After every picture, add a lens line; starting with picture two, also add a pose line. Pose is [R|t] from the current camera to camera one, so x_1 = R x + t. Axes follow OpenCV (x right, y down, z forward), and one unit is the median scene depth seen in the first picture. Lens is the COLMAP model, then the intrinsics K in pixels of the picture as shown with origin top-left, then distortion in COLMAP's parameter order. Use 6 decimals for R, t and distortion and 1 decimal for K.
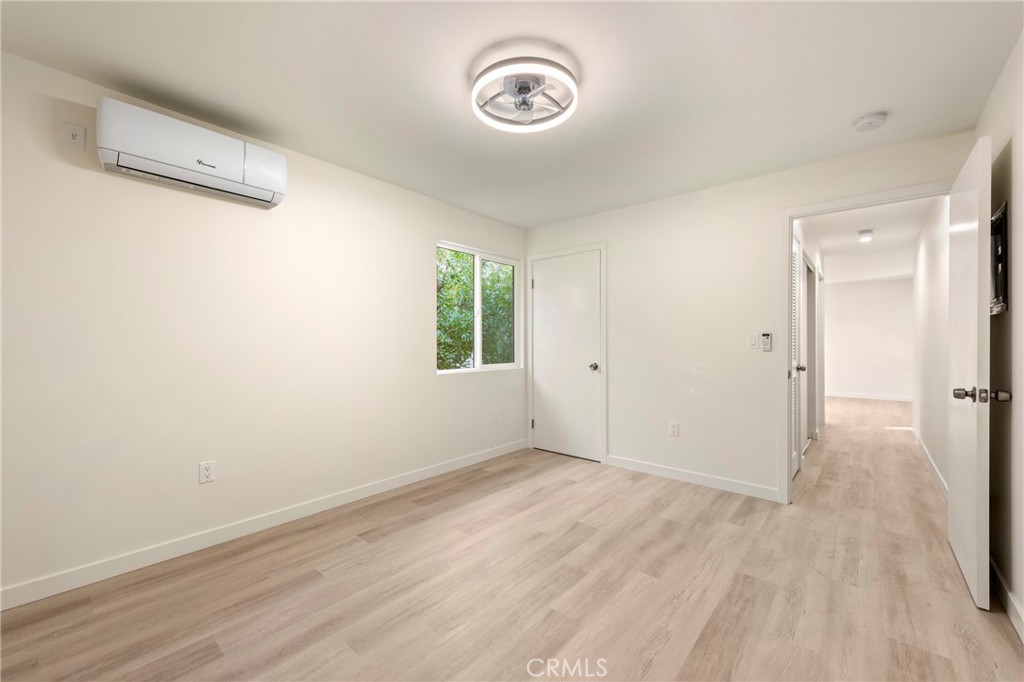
lens RADIAL K [[403.9, 0, 511.9], [0, 403.9, 344.7], [0, 0, 1]] dist [-0.004205, -0.000848]
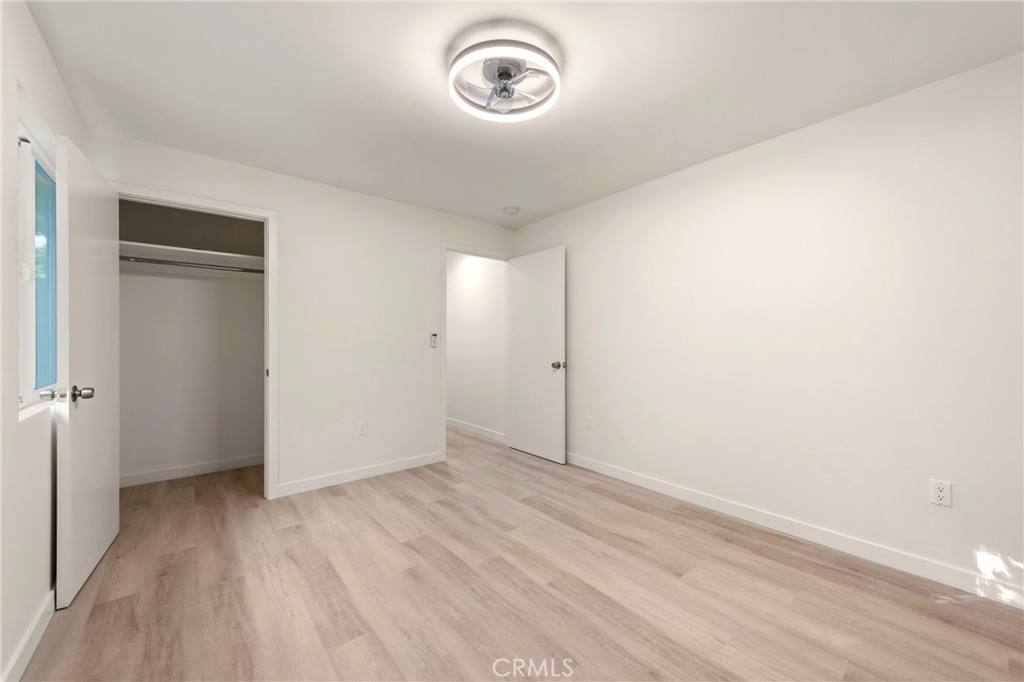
lens RADIAL K [[403.9, 0, 511.0], [0, 403.9, 334.3], [0, 0, 1]] dist [-0.004205, -0.000848]
pose [[0.166180, 0.011831, 0.986024, -0.668629], [0.014078, 0.999798, -0.014369, -0.003604], [-0.985995, 0.016270, 0.165980, 0.604418]]
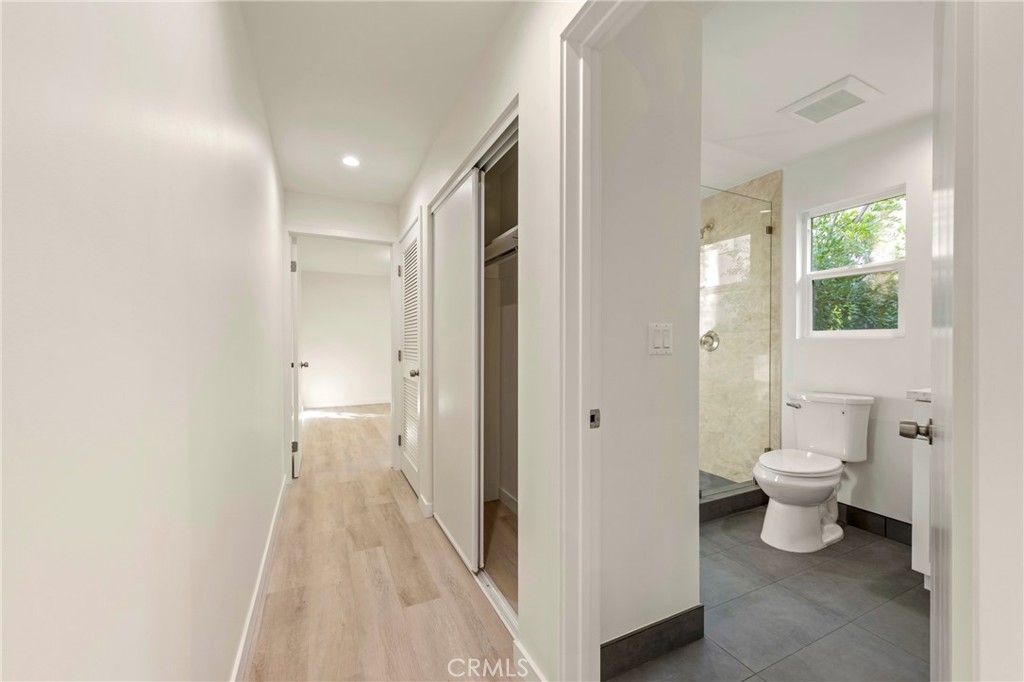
lens RADIAL K [[403.9, 0, 513.2], [0, 403.9, 344.5], [0, 0, 1]] dist [-0.004205, -0.000848]
pose [[-0.391588, 0.000854, -0.920140, 1.919912], [-0.010641, 0.999928, 0.005457, -0.015687], [0.920079, 0.011928, -0.391551, 2.060958]]
